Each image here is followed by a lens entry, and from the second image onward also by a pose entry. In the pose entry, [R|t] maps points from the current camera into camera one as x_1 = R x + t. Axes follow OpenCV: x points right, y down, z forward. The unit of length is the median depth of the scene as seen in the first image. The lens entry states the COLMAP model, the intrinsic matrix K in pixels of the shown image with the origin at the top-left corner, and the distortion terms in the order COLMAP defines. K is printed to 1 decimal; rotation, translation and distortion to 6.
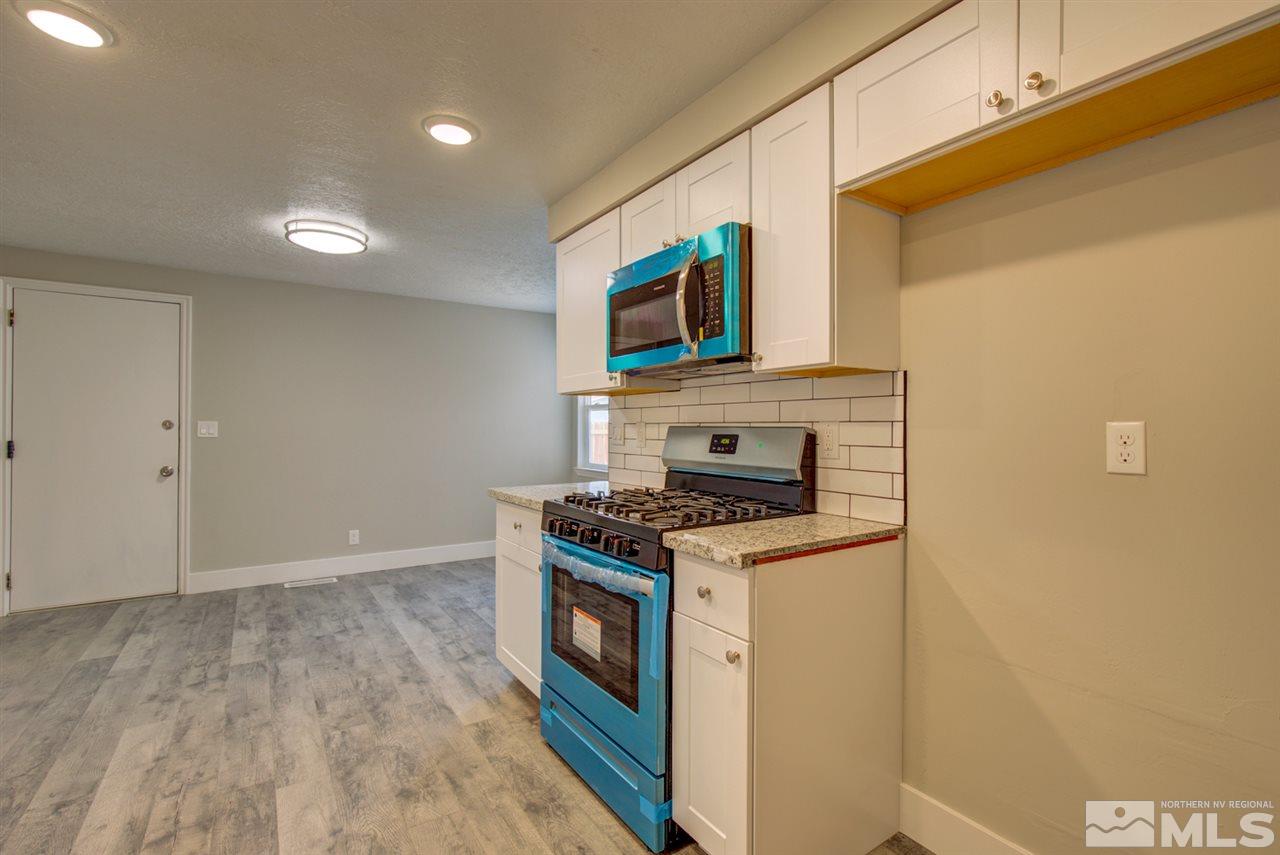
lens RADIAL K [[590.3, 0, 651.0], [0, 590.3, 424.5], [0, 0, 1]] dist [-0.004159, 0.005185]
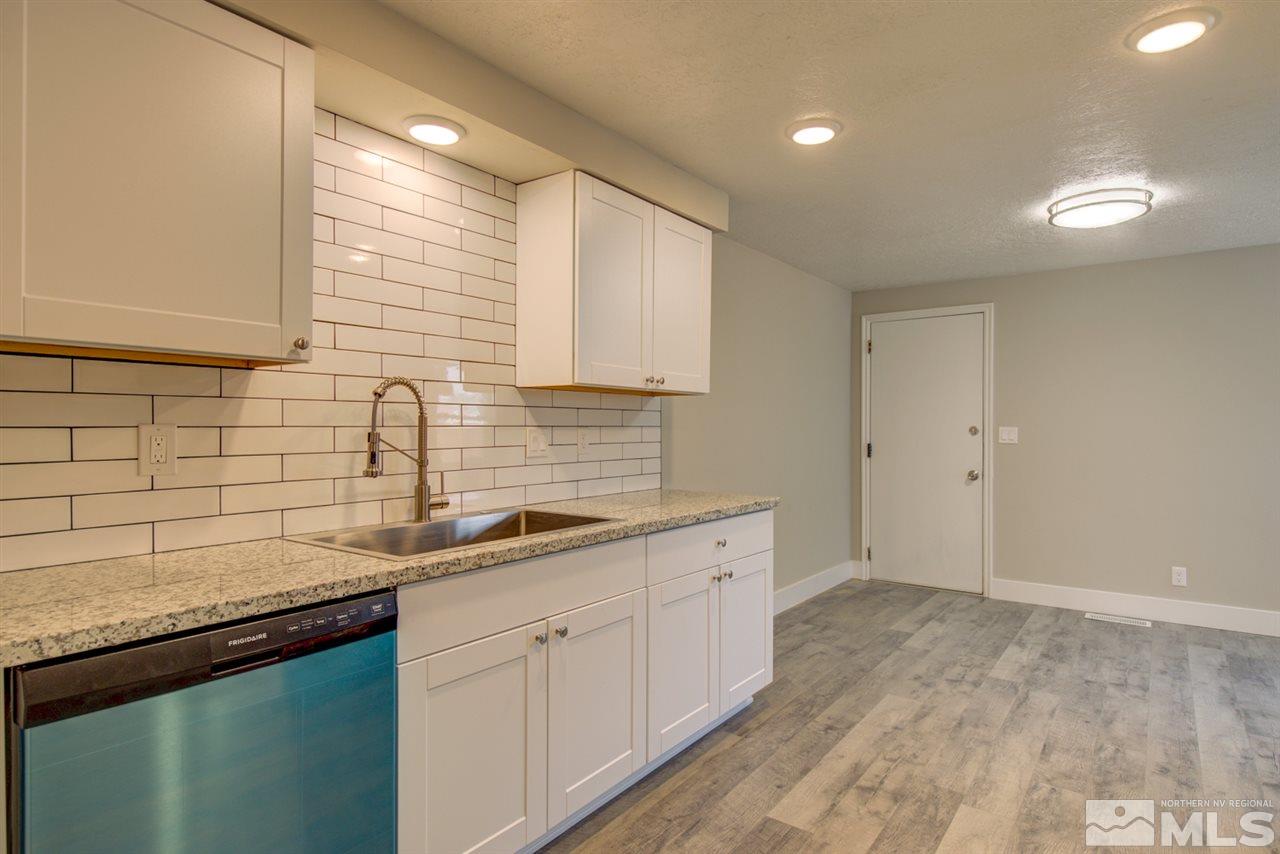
lens RADIAL K [[682.8, 0, 650.5], [0, 682.8, 427.2], [0, 0, 1]] dist [0.025732, -0.015172]
pose [[0.336087, -0.002909, -0.941827, 0.227229], [0.006094, 0.999981, -0.000914, -0.013583], [0.941811, -0.005432, 0.336098, 0.098508]]
